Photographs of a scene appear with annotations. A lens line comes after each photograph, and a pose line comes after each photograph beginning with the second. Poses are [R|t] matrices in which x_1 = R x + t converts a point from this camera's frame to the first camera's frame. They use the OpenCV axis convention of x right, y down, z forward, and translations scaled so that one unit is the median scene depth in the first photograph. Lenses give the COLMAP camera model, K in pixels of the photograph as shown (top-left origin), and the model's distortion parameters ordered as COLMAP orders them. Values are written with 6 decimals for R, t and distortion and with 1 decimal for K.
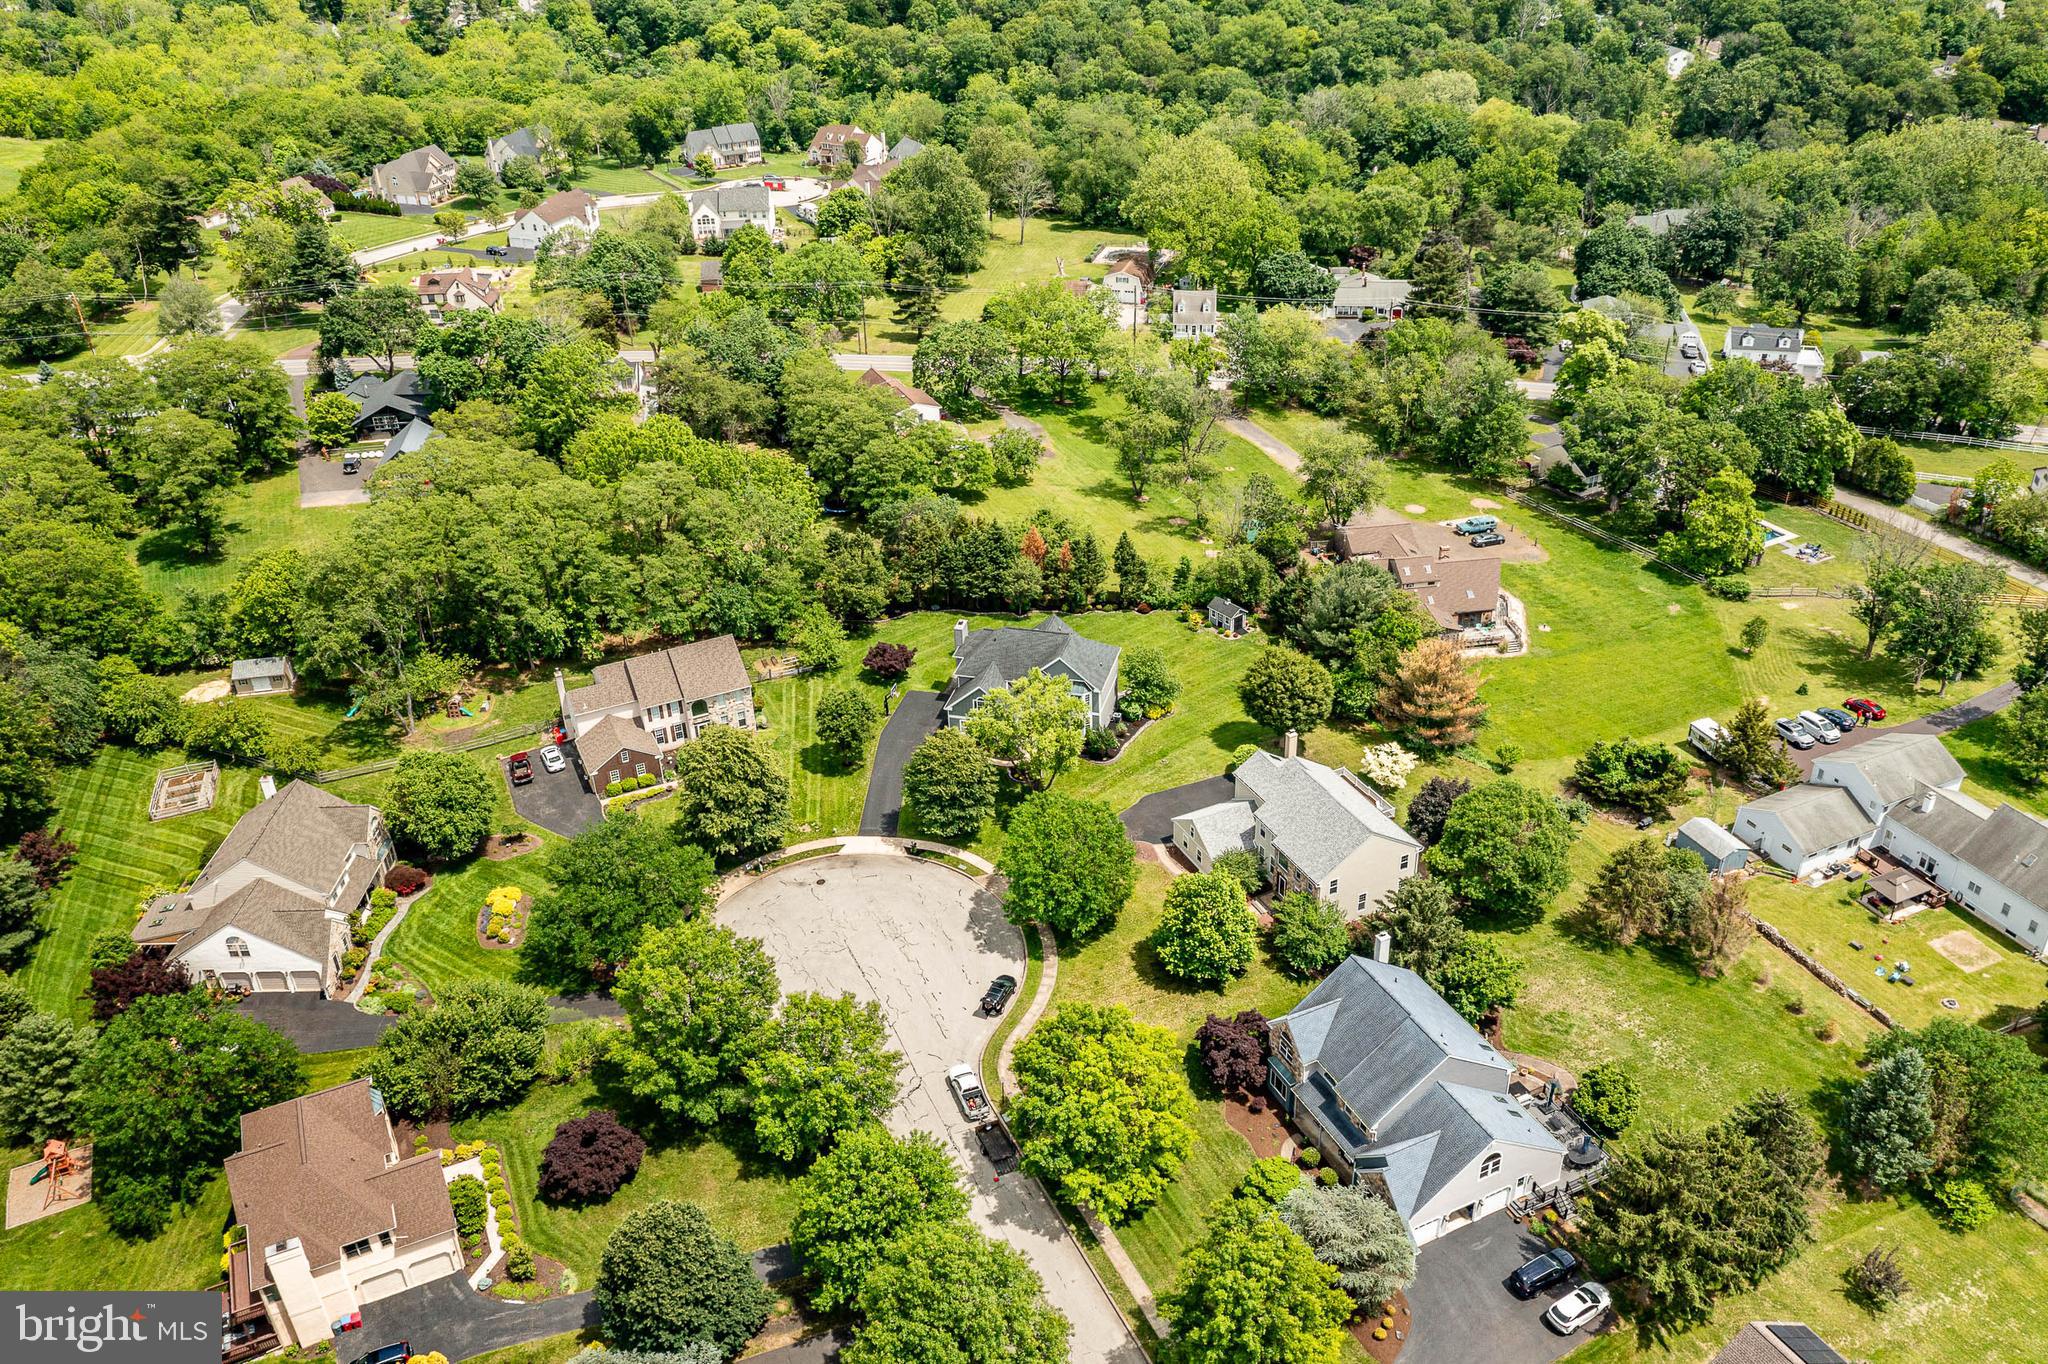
lens RADIAL K [[1625.4, 0, 1020.7], [0, 1625.4, 684.6], [0, 0, 1]] dist [-0.015999, 0.014522]
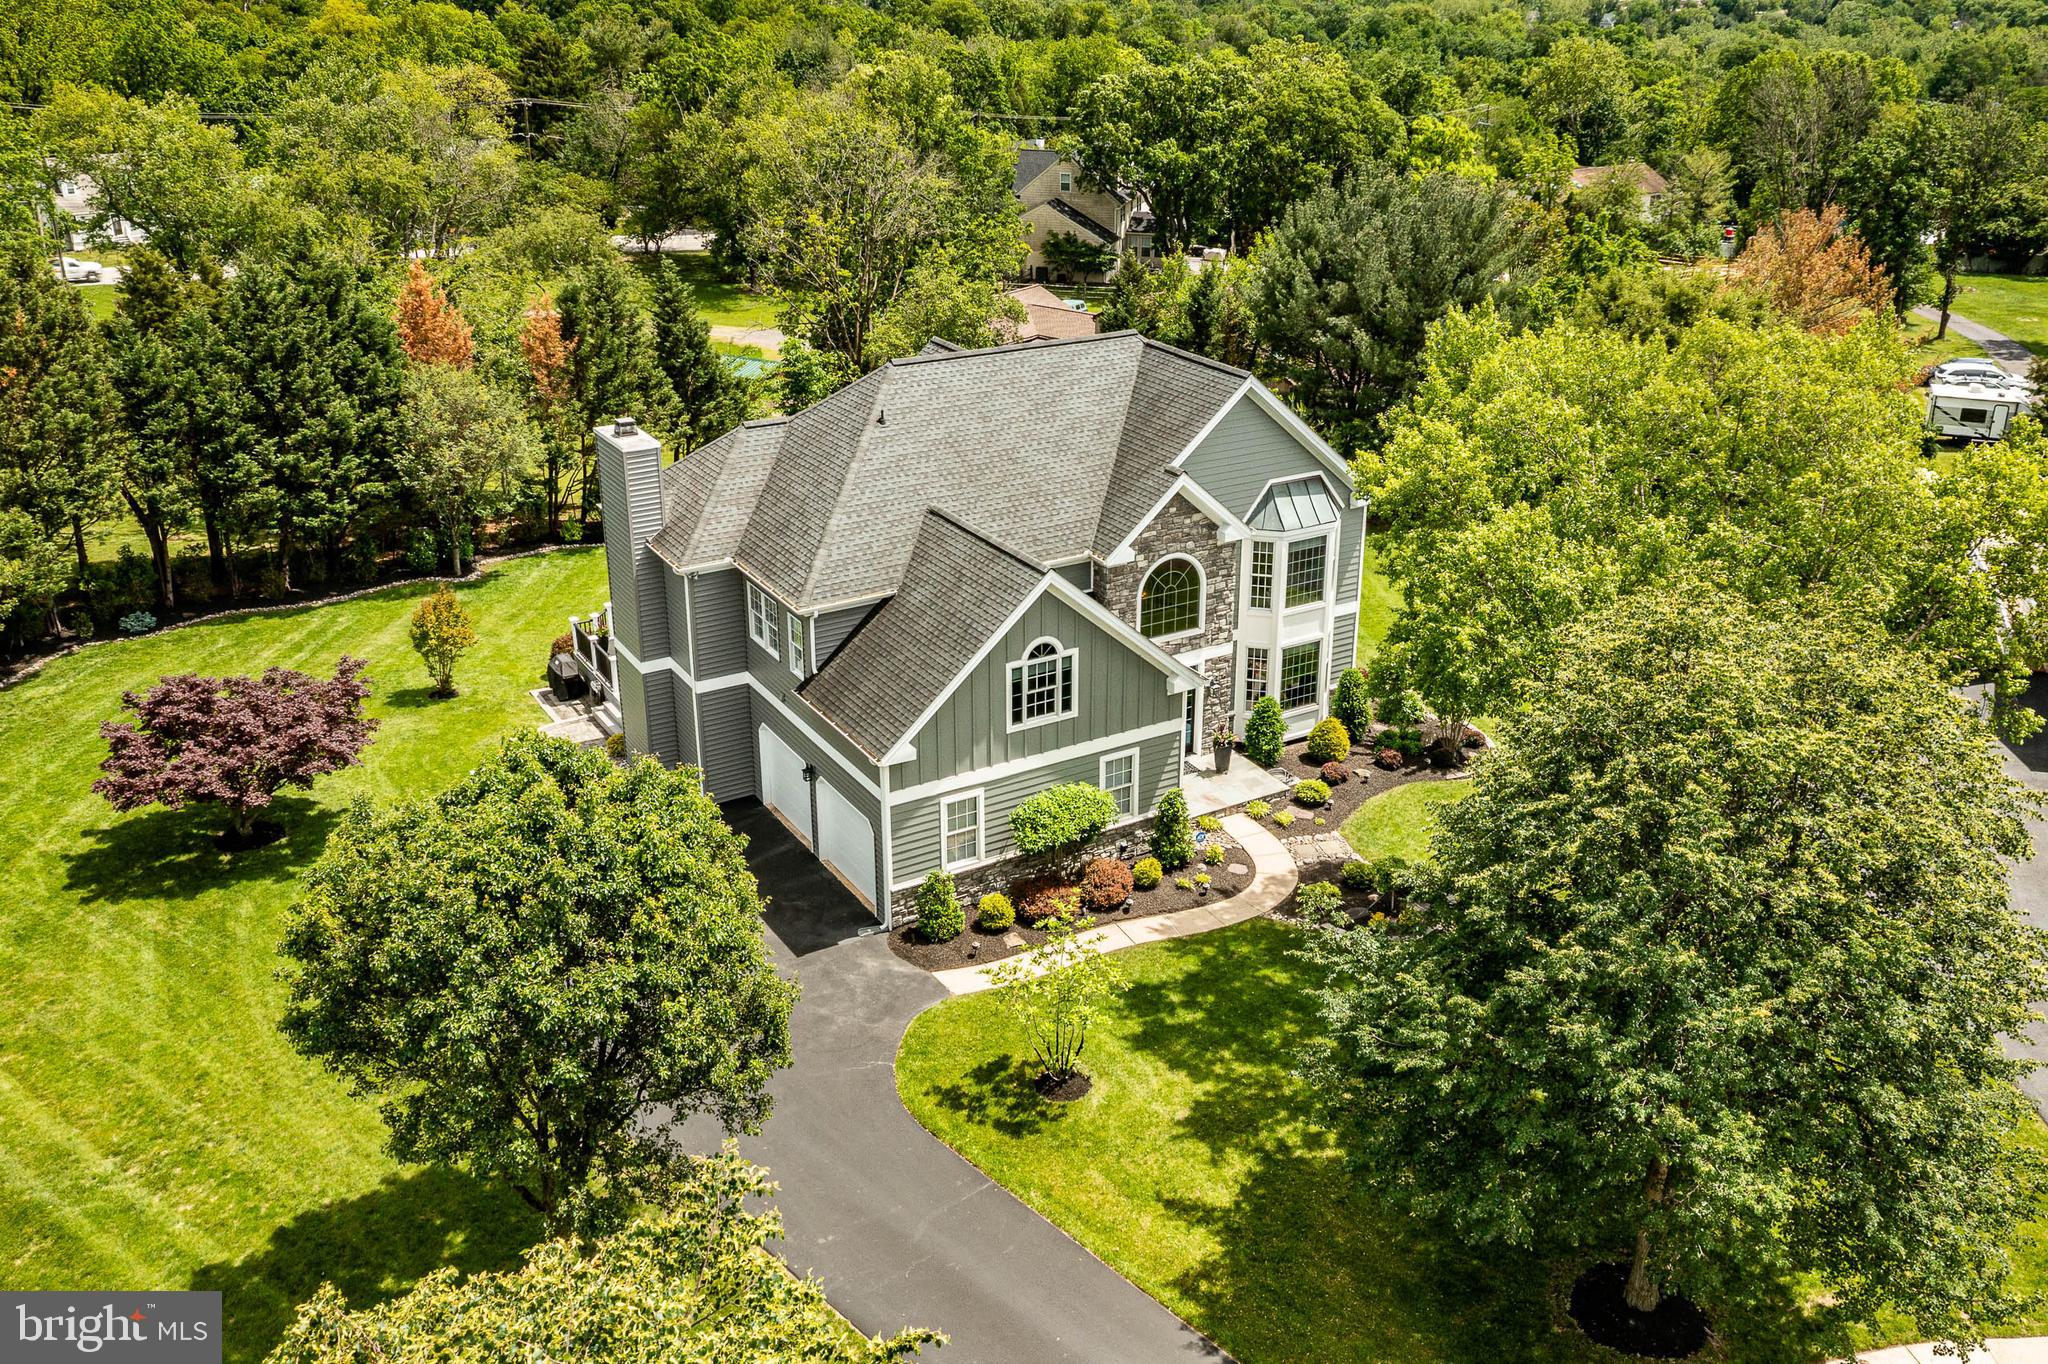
lens RADIAL K [[1784.9, 0, 1071.7], [0, 1784.9, 651.8], [0, 0, 1]] dist [-0.012121, -0.003367]
pose [[0.676495, -0.241196, 0.695829, -0.147393], [0.351503, 0.936027, -0.017279, 0.012157], [-0.647148, 0.256275, 0.717999, 0.711861]]
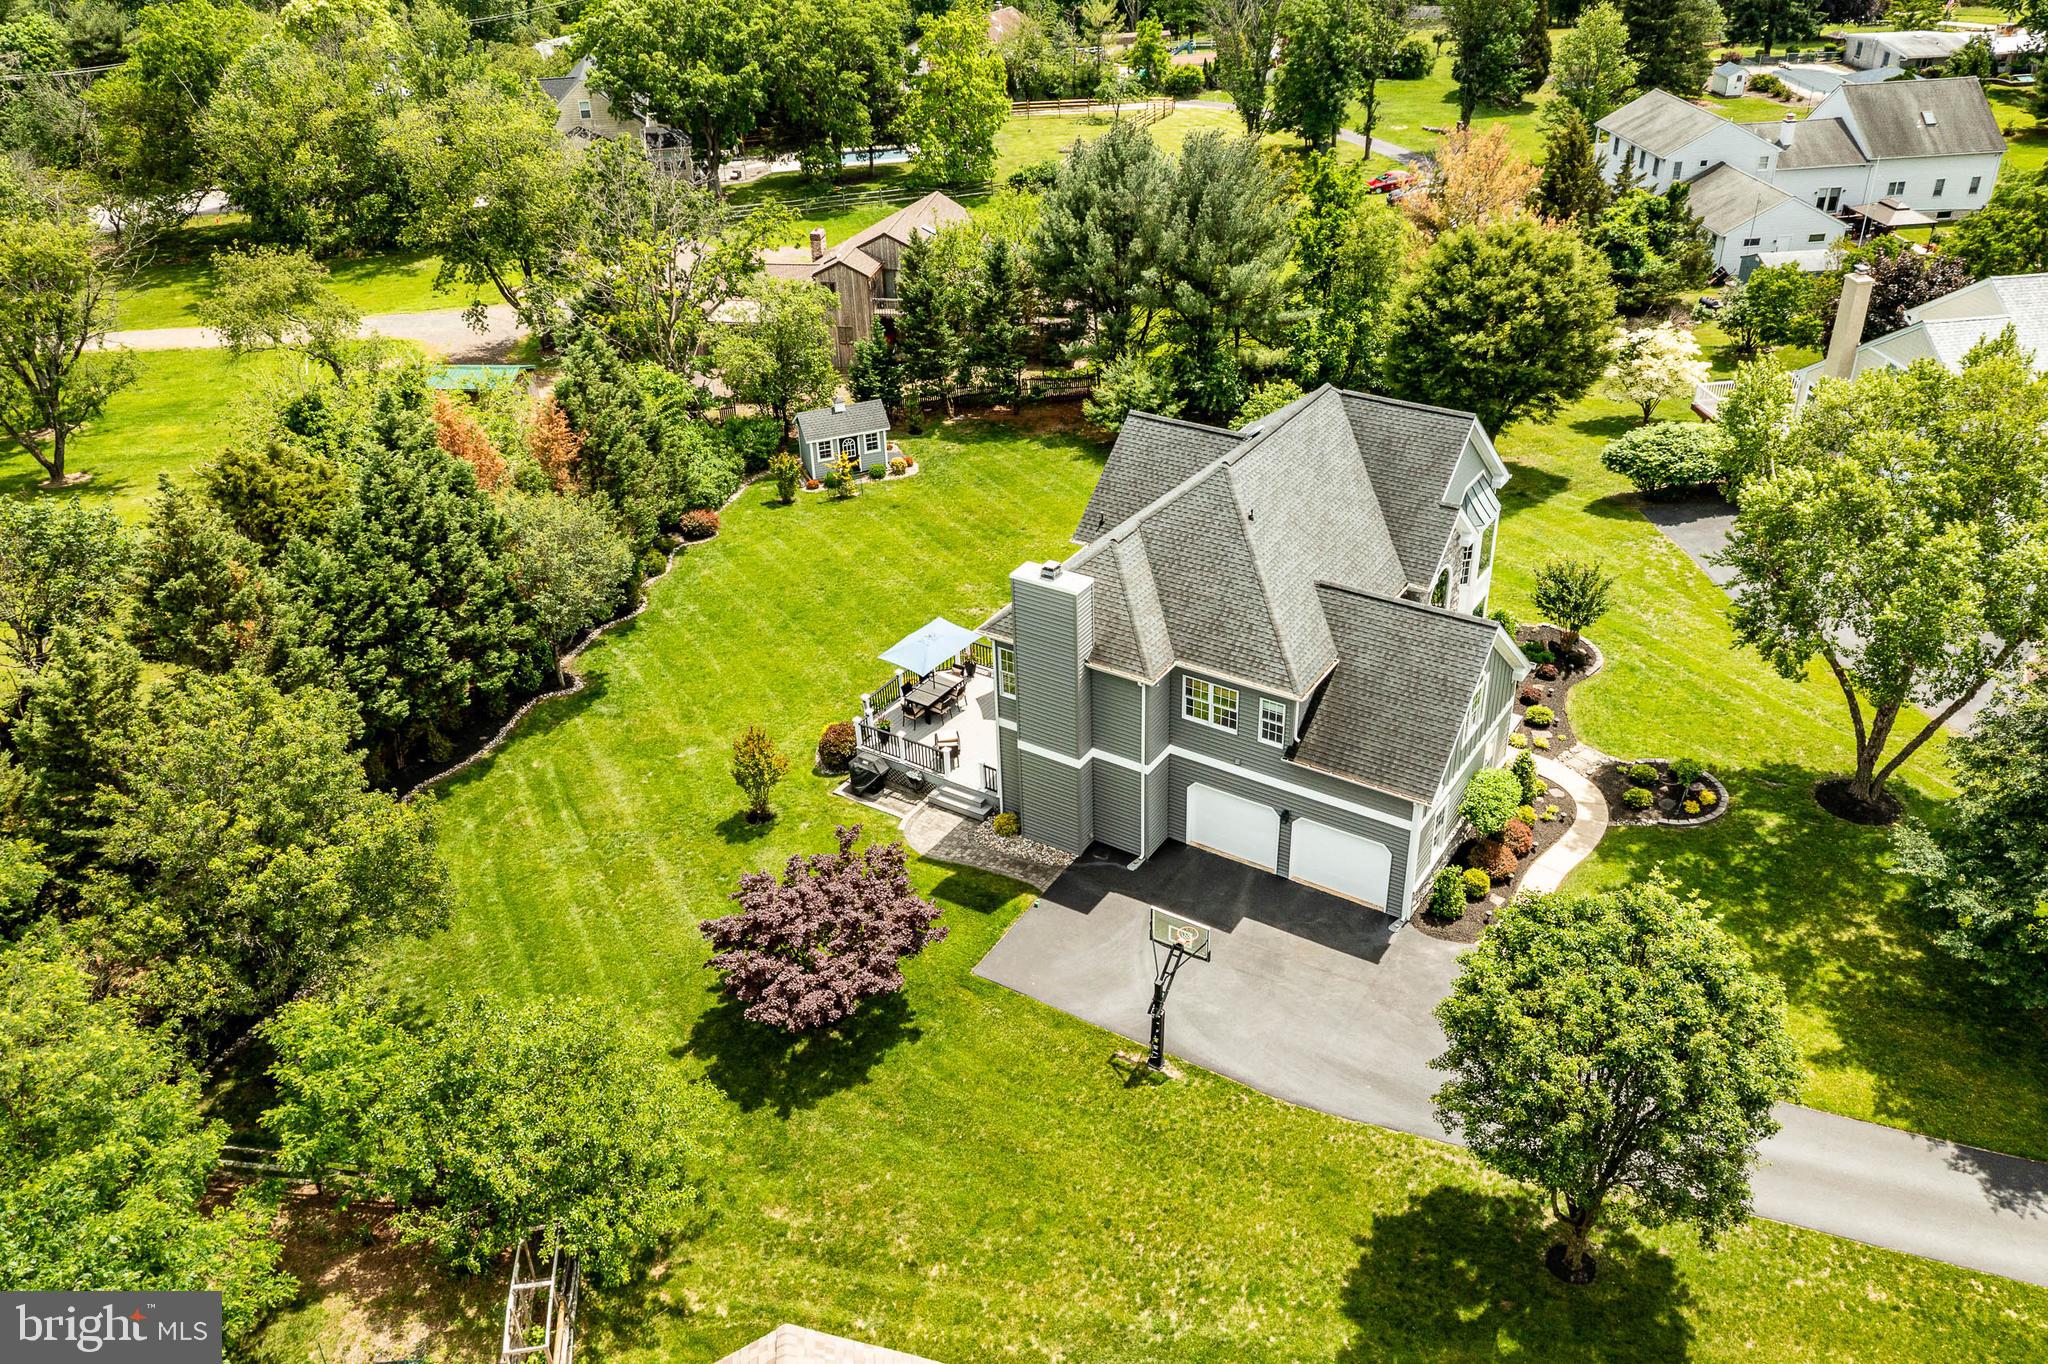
lens RADIAL K [[1625.4, 0, 1023.2], [0, 1625.4, 668.1], [0, 0, 1]] dist [-0.015999, 0.014522]
pose [[0.299271, -0.466873, 0.832146, -0.218394], [0.508025, 0.816190, 0.275216, -0.084269], [-0.807680, 0.340387, 0.481445, 0.790624]]
